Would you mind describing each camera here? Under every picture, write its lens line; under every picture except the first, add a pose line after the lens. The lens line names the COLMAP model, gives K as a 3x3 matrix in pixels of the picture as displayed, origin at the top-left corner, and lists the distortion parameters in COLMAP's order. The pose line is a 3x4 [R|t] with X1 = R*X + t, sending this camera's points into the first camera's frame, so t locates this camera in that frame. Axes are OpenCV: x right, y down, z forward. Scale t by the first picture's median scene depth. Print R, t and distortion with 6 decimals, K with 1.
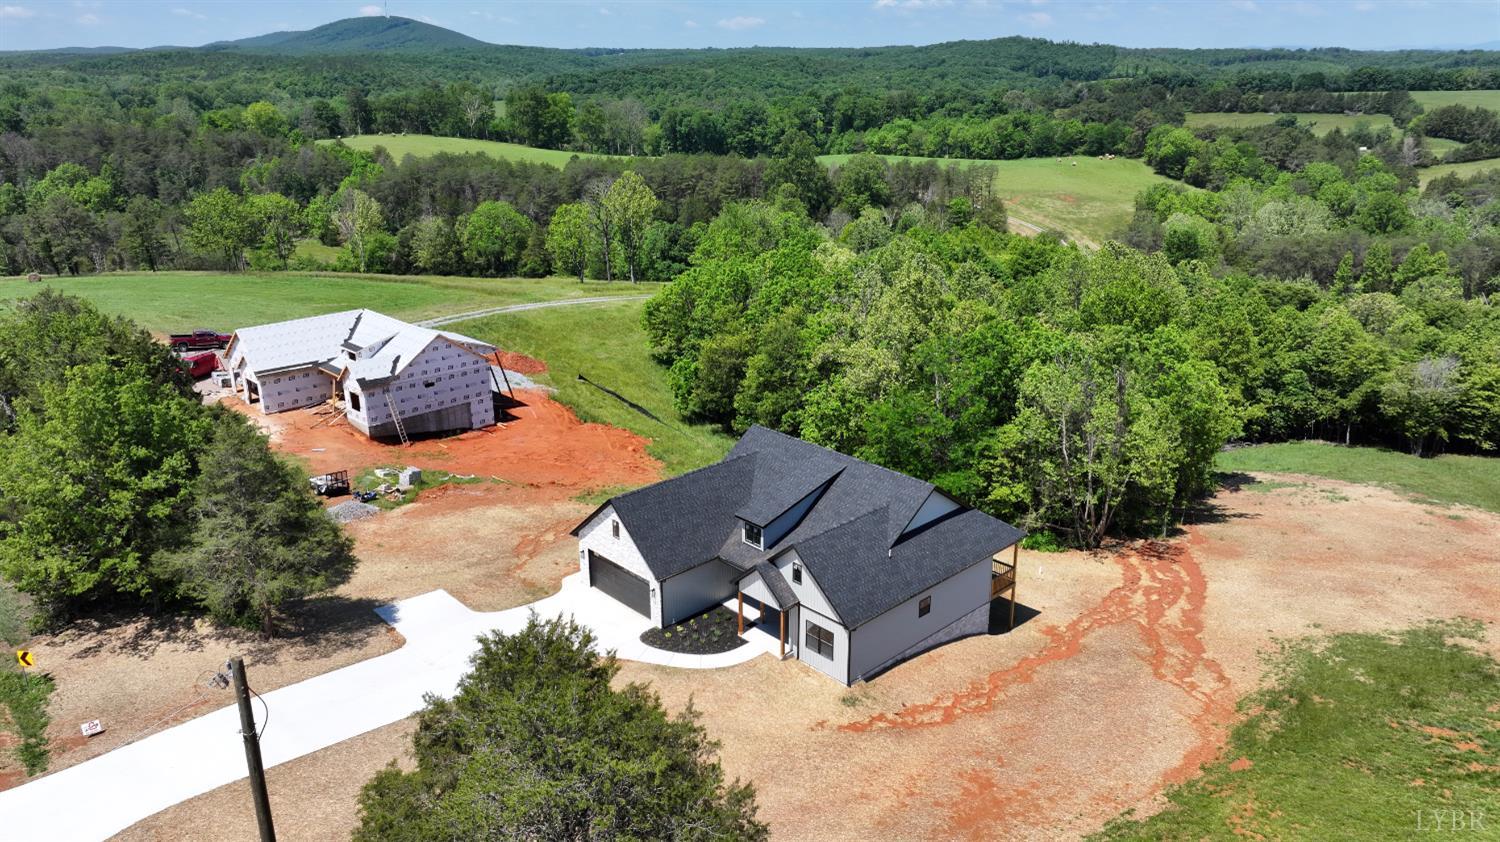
lens RADIAL K [[1057.2, 0, 755.6], [0, 1057.2, 418.0], [0, 0, 1]] dist [-0.000659, 0.014357]
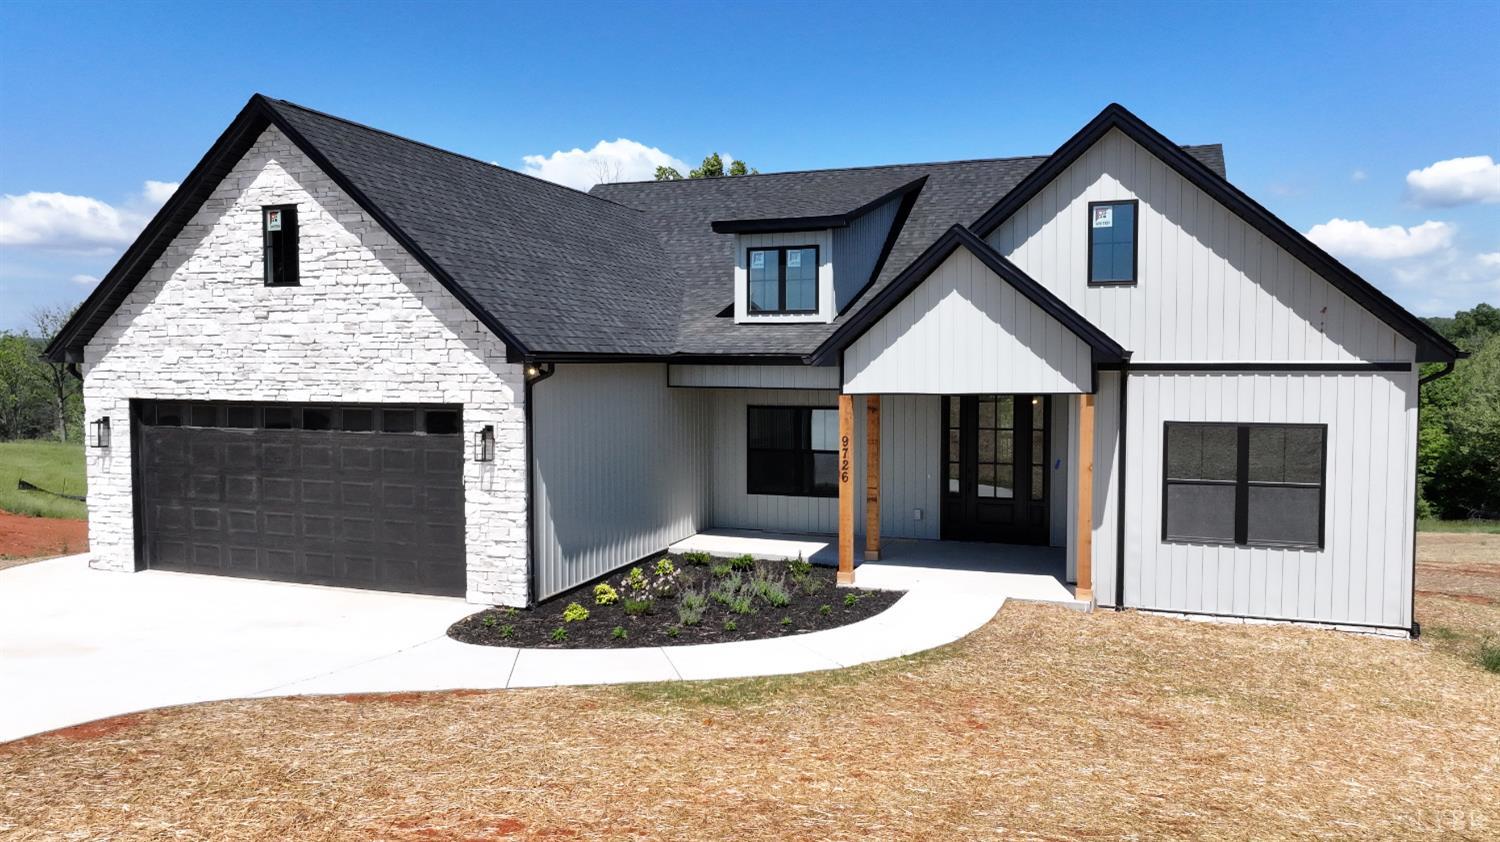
lens RADIAL K [[1057.2, 0, 757.4], [0, 1057.2, 413.3], [0, 0, 1]] dist [-0.000659, 0.014357]
pose [[0.895657, -0.019949, 0.444298, -0.021827], [0.140034, 0.960831, -0.239152, 0.033051], [-0.422124, 0.276415, 0.863369, 0.114747]]
